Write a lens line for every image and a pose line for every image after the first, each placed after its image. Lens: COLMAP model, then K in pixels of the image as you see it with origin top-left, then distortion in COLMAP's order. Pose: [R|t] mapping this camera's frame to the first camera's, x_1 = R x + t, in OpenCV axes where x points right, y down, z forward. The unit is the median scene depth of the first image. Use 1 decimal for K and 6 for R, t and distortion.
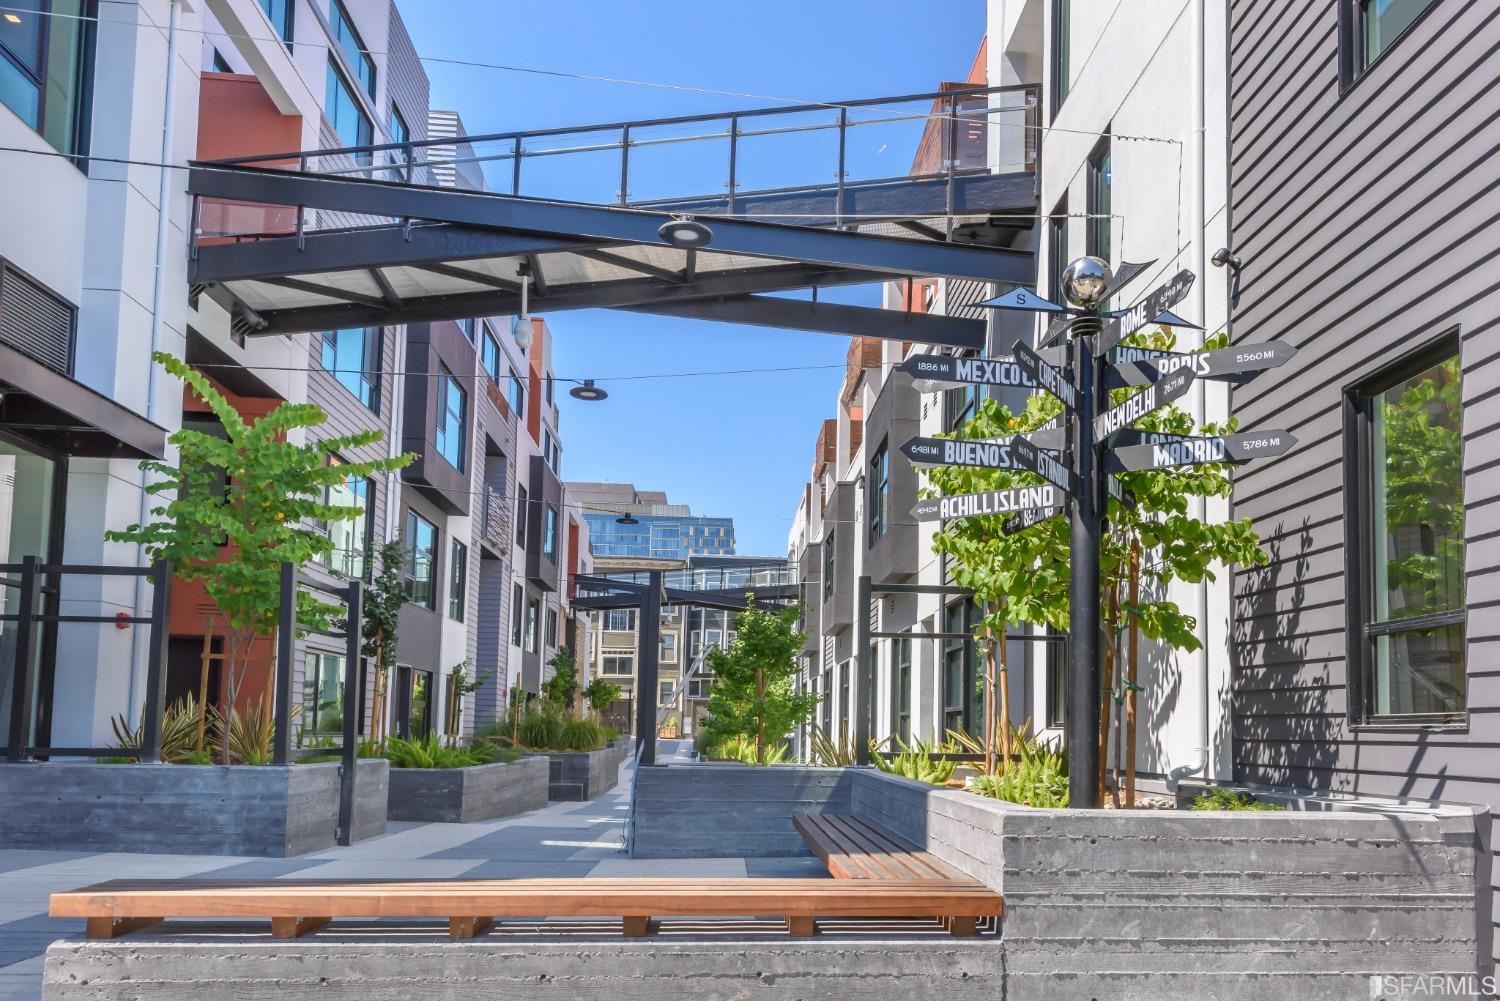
lens RADIAL K [[1025.6, 0, 751.5], [0, 1025.6, 561.4], [0, 0, 1]] dist [0.007557, 0.002645]
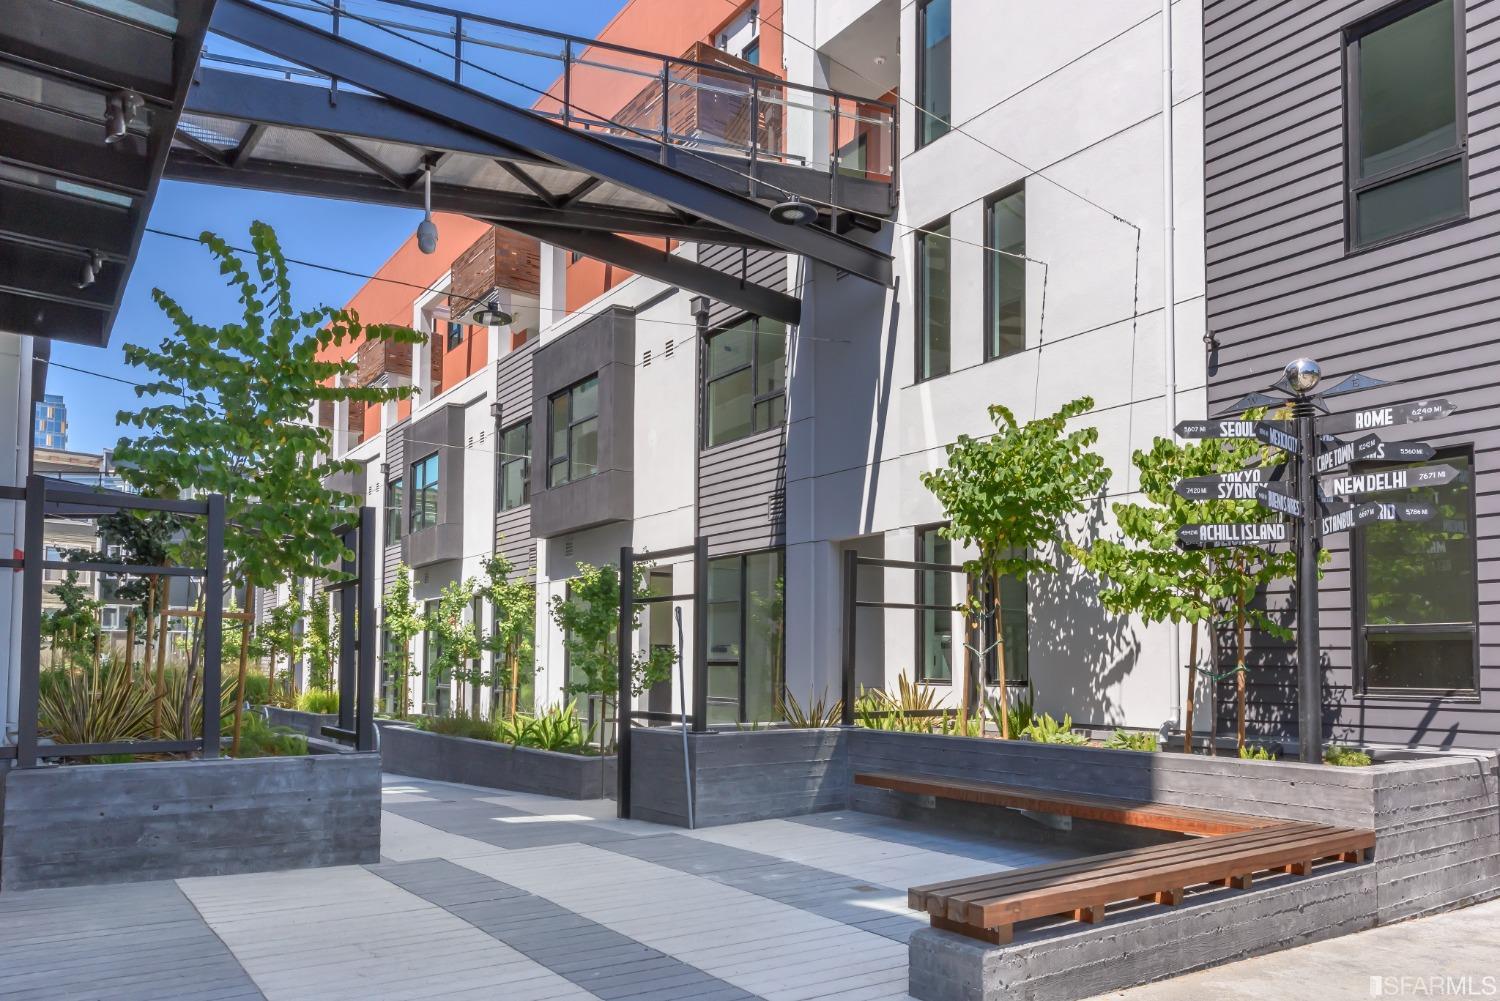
lens RADIAL K [[1079.2, 0, 750.0], [0, 1079.2, 500.5], [0, 0, 1]] dist [0.007659, 0.000224]
pose [[0.848680, 0.072516, 0.523911, -0.696164], [-0.082088, 0.996613, -0.004971, -0.026911], [-0.522497, -0.038788, 0.851758, 0.105530]]
